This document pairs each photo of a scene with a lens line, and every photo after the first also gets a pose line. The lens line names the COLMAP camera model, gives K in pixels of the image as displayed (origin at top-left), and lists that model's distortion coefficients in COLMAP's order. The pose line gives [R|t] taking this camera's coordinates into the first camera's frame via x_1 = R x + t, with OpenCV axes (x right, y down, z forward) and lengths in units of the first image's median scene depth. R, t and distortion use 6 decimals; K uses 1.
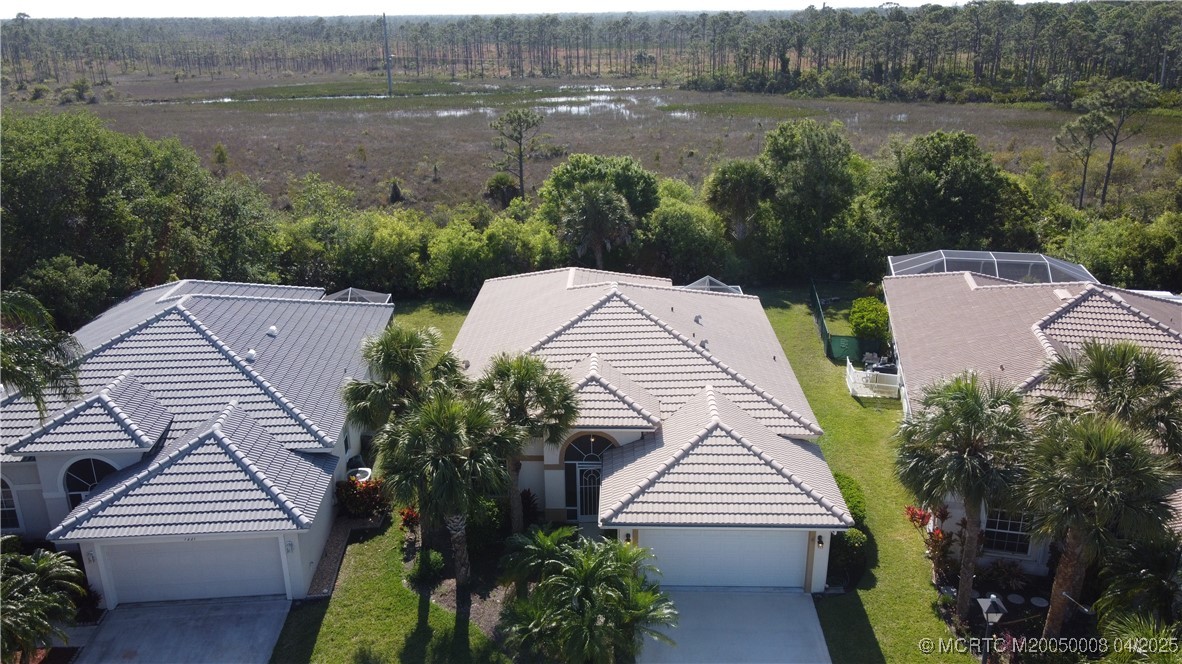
lens RADIAL K [[907.5, 0, 591.0], [0, 907.5, 332.0], [0, 0, 1]] dist [0.016764, 0.005375]
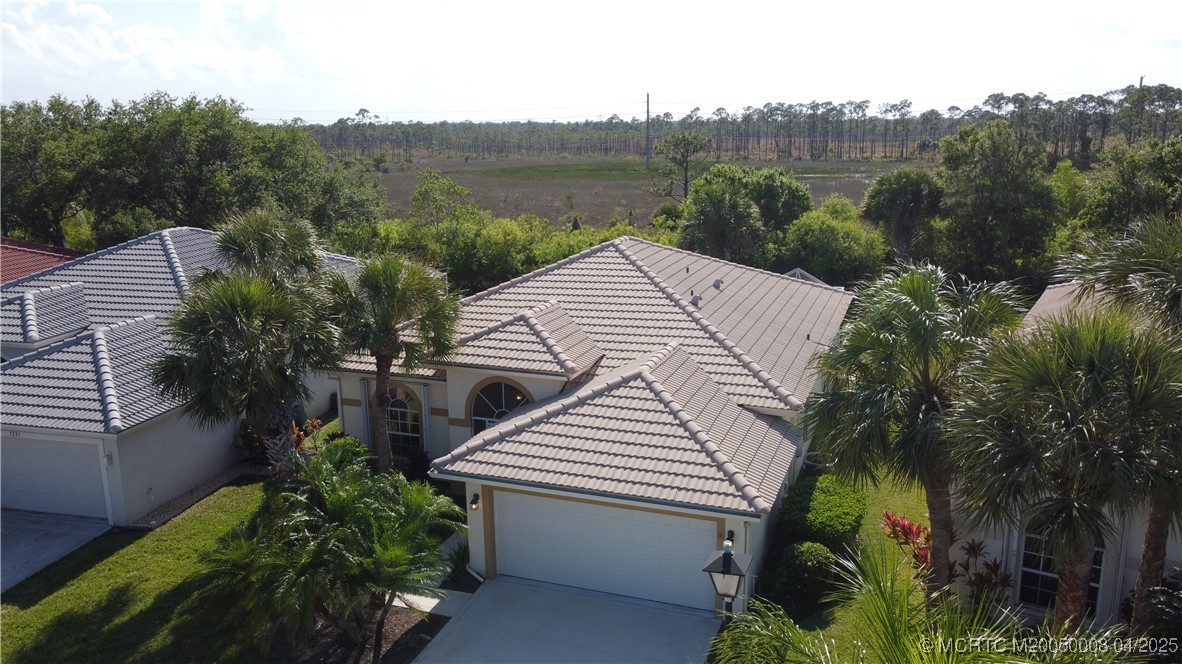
lens RADIAL K [[907.5, 0, 591.0], [0, 907.5, 332.0], [0, 0, 1]] dist [0.016764, 0.005375]
pose [[0.948568, 0.069205, -0.308915, 0.312027], [-0.103122, 0.990138, -0.094834, 0.135778], [0.299306, 0.121813, 0.946350, 0.277427]]
